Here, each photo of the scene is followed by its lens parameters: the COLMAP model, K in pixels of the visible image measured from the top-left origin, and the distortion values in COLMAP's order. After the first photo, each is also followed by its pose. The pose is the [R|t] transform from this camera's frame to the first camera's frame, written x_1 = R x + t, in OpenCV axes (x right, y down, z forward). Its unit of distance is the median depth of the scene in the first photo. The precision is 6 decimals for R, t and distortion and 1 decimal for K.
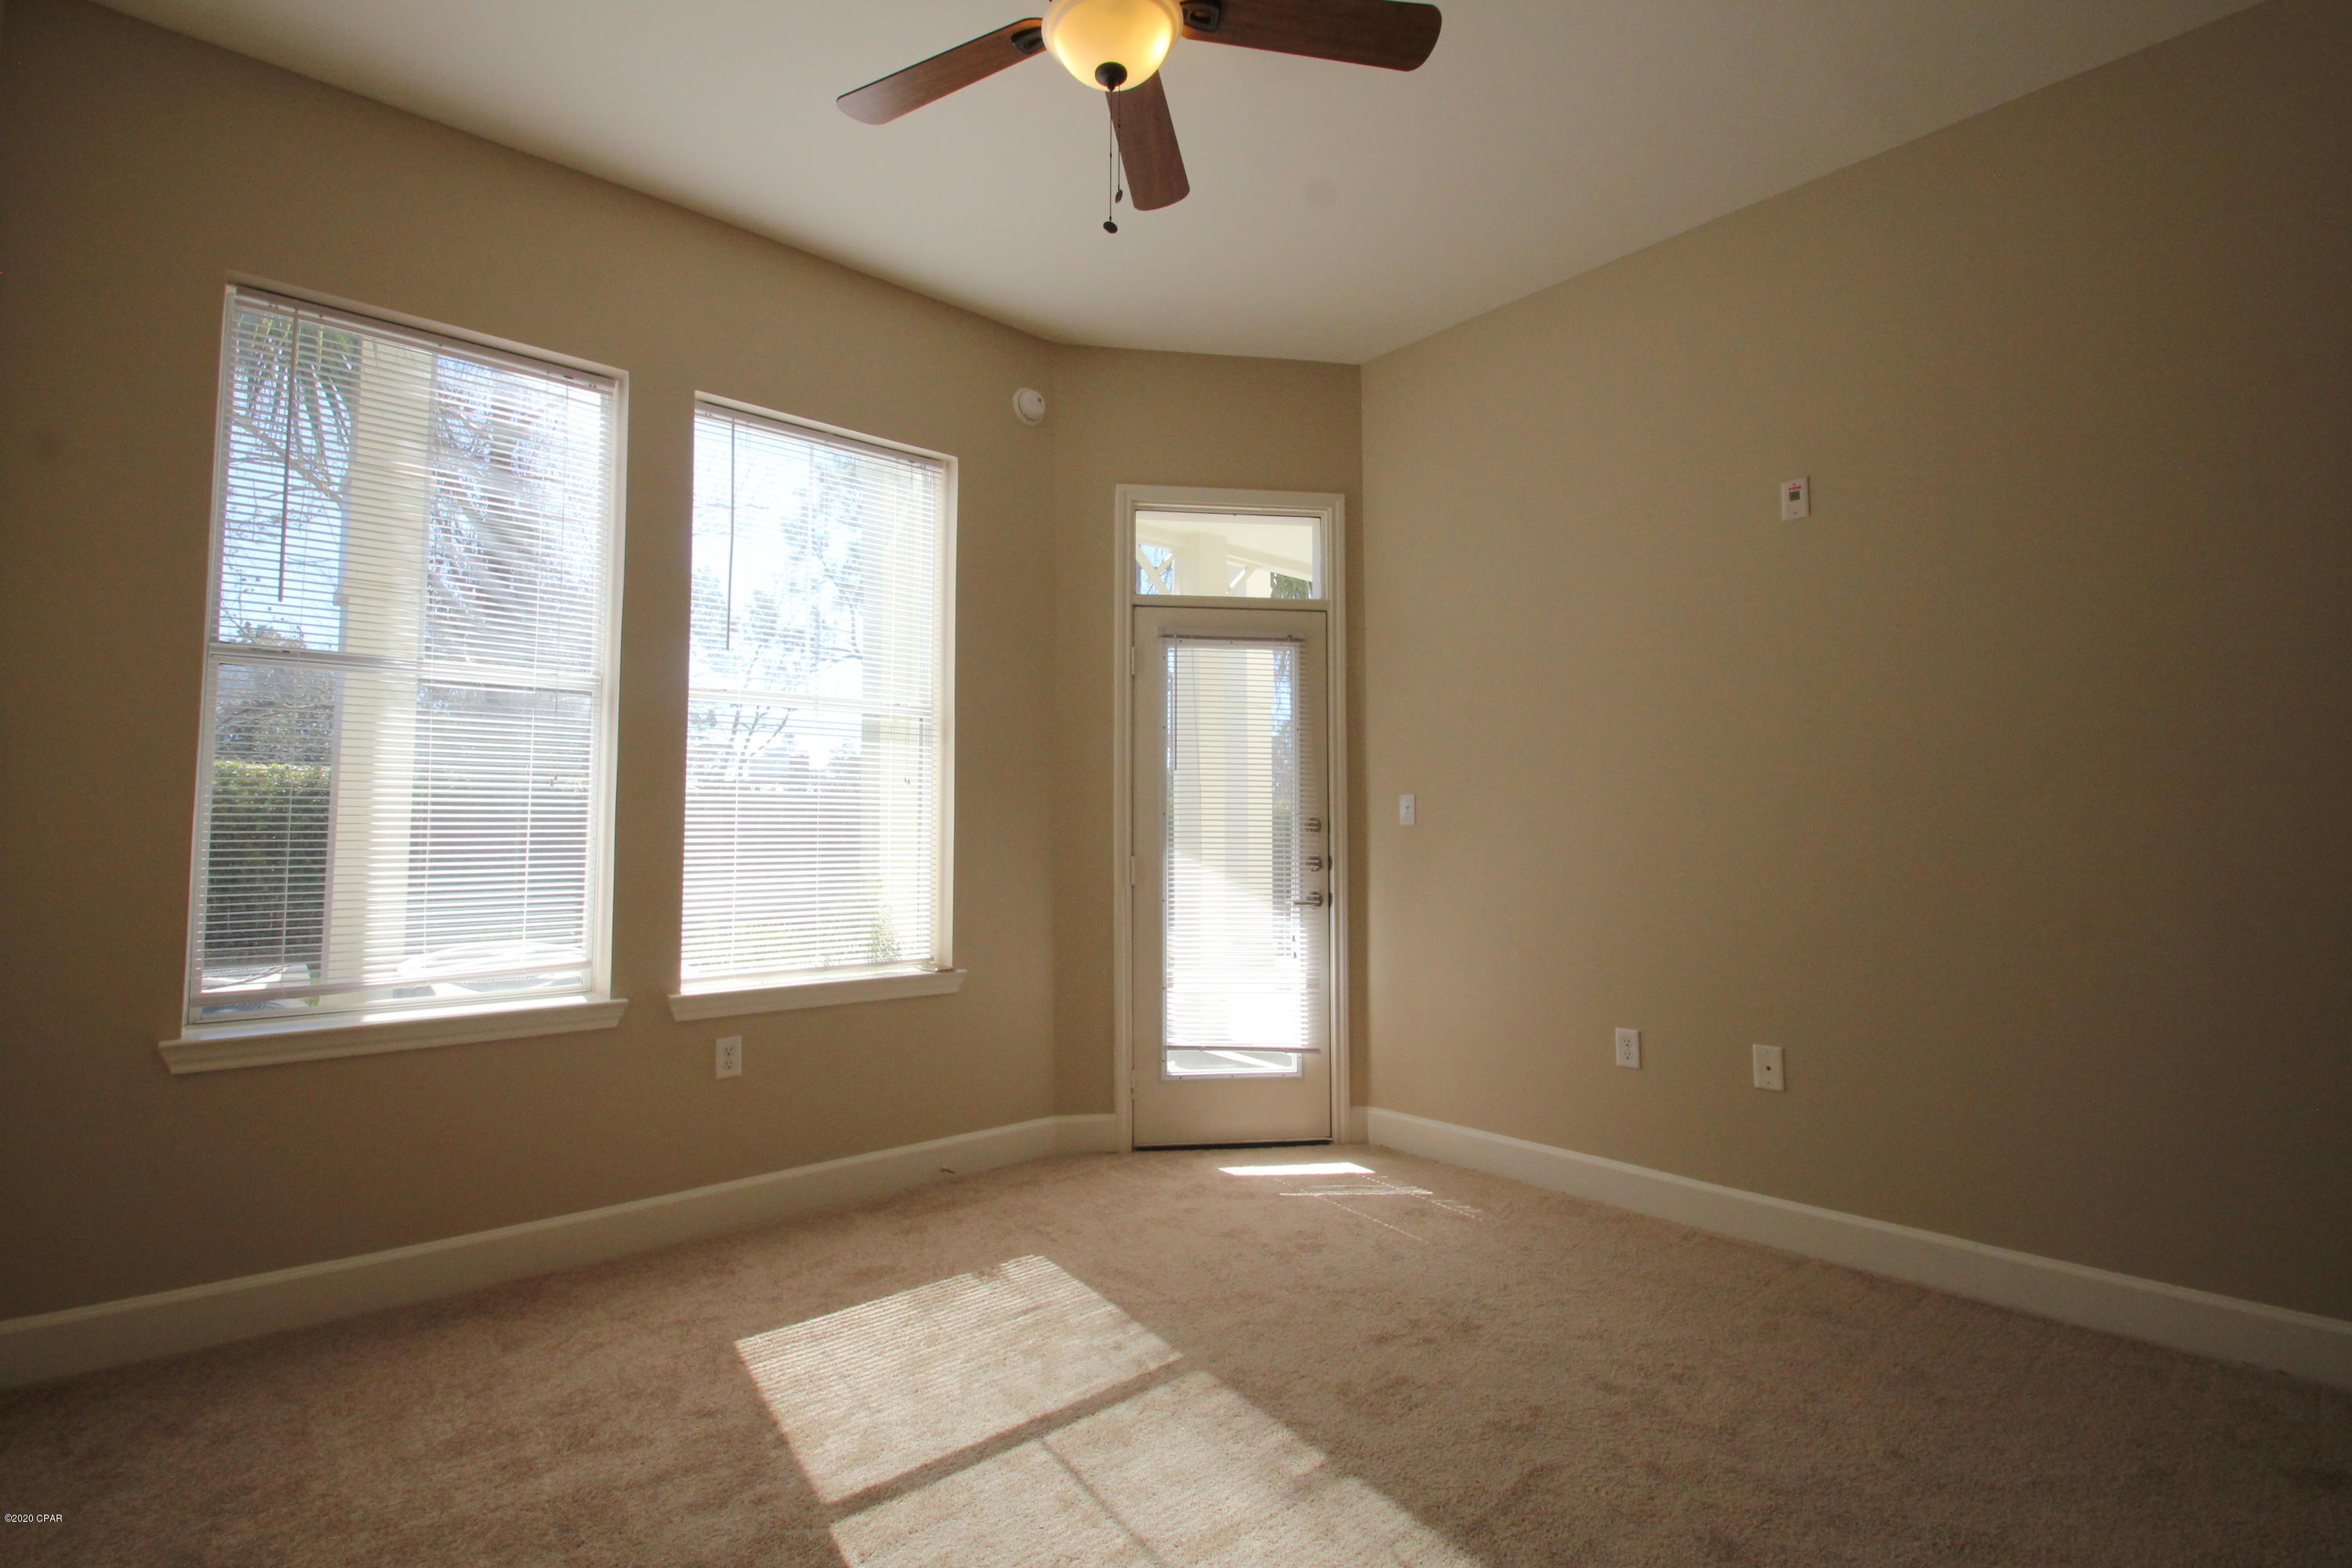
lens RADIAL K [[1106.6, 0, 1134.0], [0, 1106.6, 770.7], [0, 0, 1]] dist [-0.000898, -0.012229]
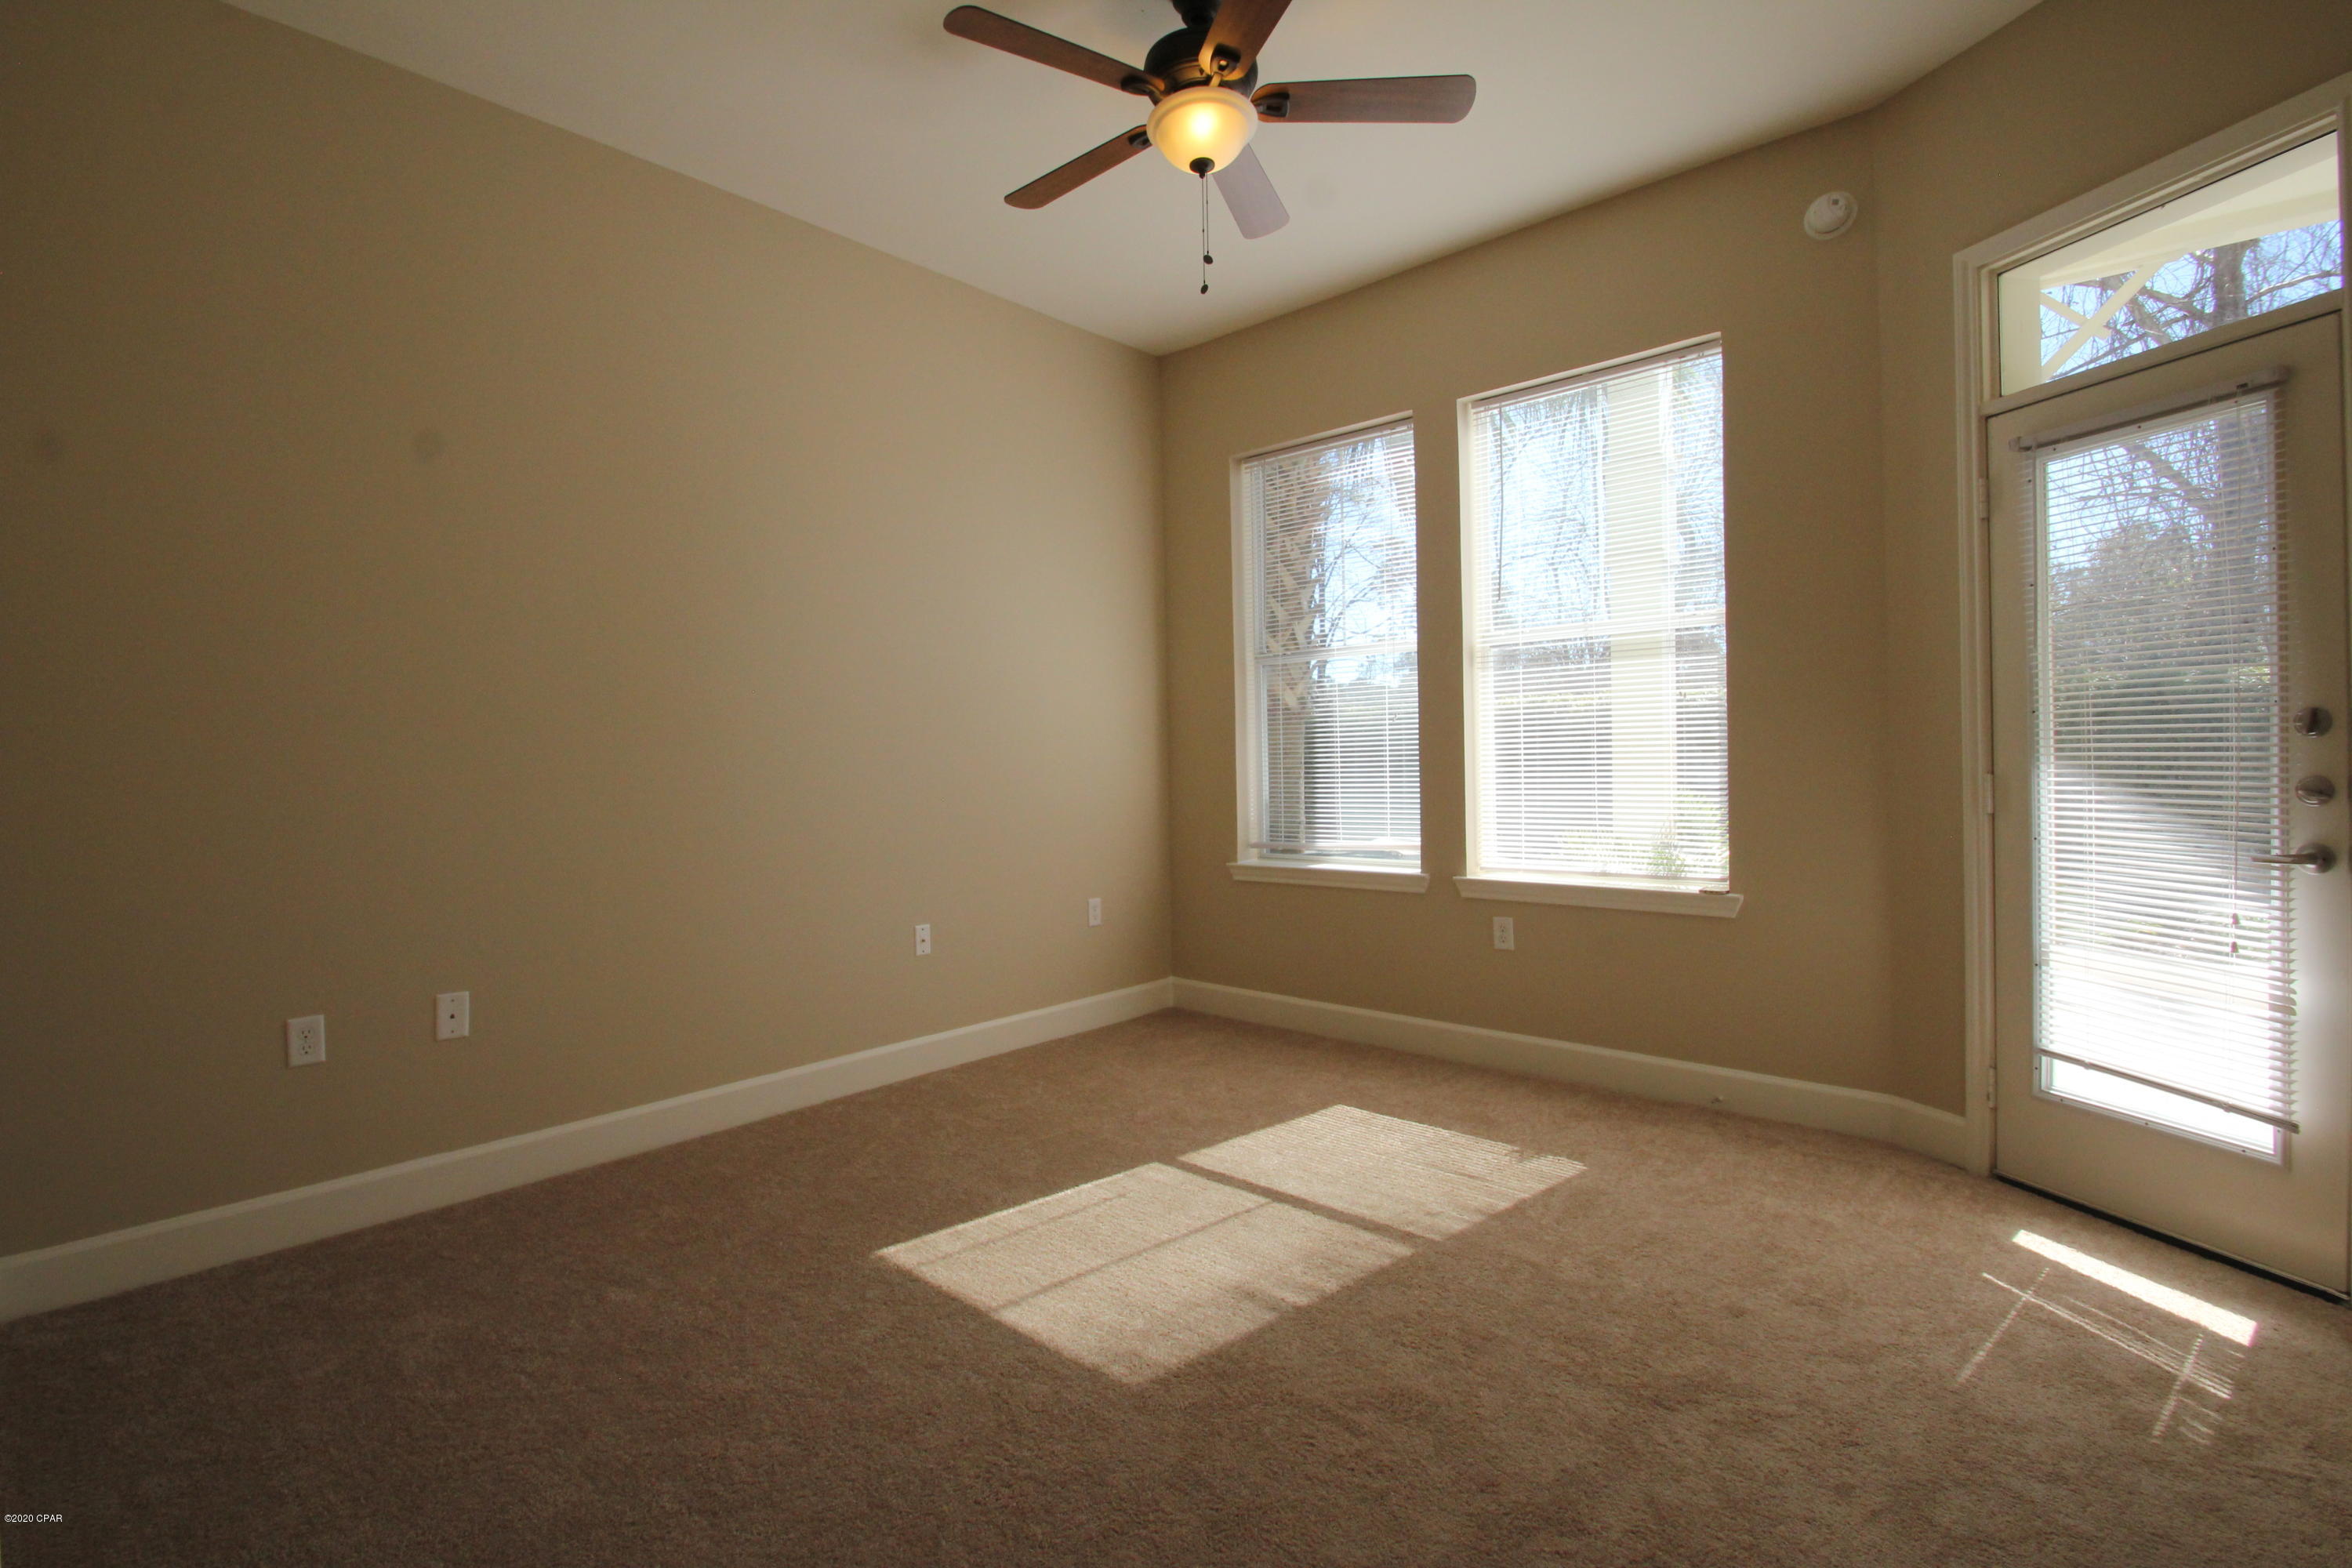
lens RADIAL K [[1106.6, 0, 1134.0], [0, 1106.6, 770.7], [0, 0, 1]] dist [-0.000898, -0.012229]
pose [[0.098444, 0.005772, -0.995126, 0.751135], [0.076724, 0.996963, 0.013373, 0.027760], [0.992180, -0.077667, 0.097703, 0.445176]]
